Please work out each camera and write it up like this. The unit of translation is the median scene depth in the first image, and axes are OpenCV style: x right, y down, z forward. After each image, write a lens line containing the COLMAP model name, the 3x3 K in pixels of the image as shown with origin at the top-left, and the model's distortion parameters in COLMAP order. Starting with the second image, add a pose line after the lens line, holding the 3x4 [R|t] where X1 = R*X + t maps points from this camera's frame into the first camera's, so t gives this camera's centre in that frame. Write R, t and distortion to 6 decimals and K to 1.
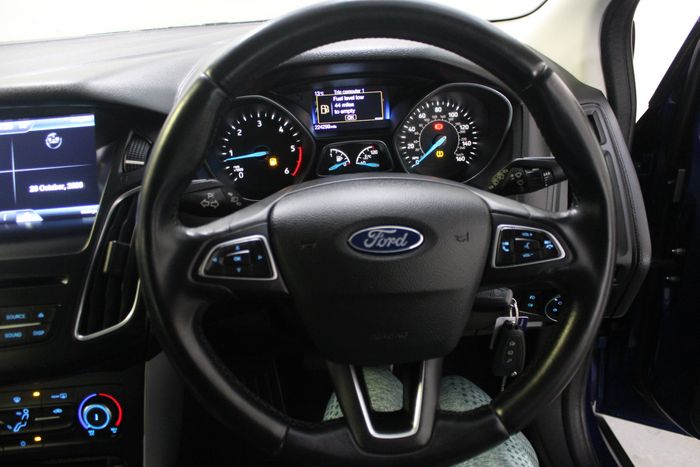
lens RADIAL K [[569.0, 0, 364.0], [0, 569.0, 232.5], [0, 0, 1]] dist [-0.165188, 0.126132]
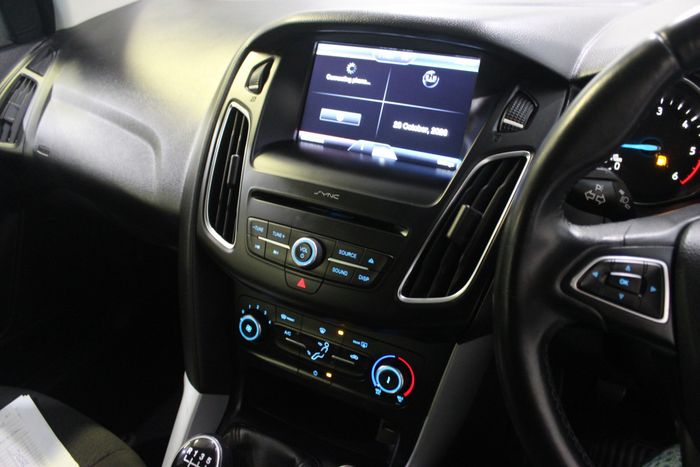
lens RADIAL K [[569.0, 0, 364.0], [0, 569.0, 232.5], [0, 0, 1]] dist [-0.165188, 0.126132]
pose [[0.825933, 0.300682, -0.476891, -0.132560], [-0.272458, 0.953443, 0.129277, -0.013558], [0.493560, 0.023158, 0.869404, 0.127115]]
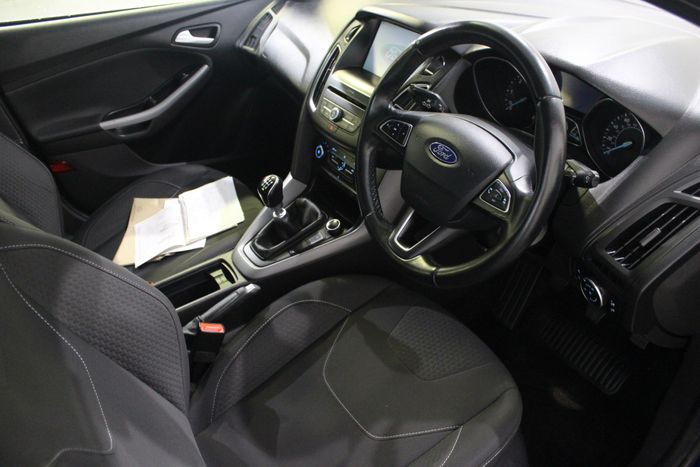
lens RADIAL K [[569.0, 0, 364.0], [0, 569.0, 232.5], [0, 0, 1]] dist [-0.165188, 0.126132]
pose [[0.459347, 0.529079, -0.713496, 1.031901], [-0.403704, 0.839850, 0.362871, -0.251531], [0.791217, 0.121357, 0.599373, -0.203699]]
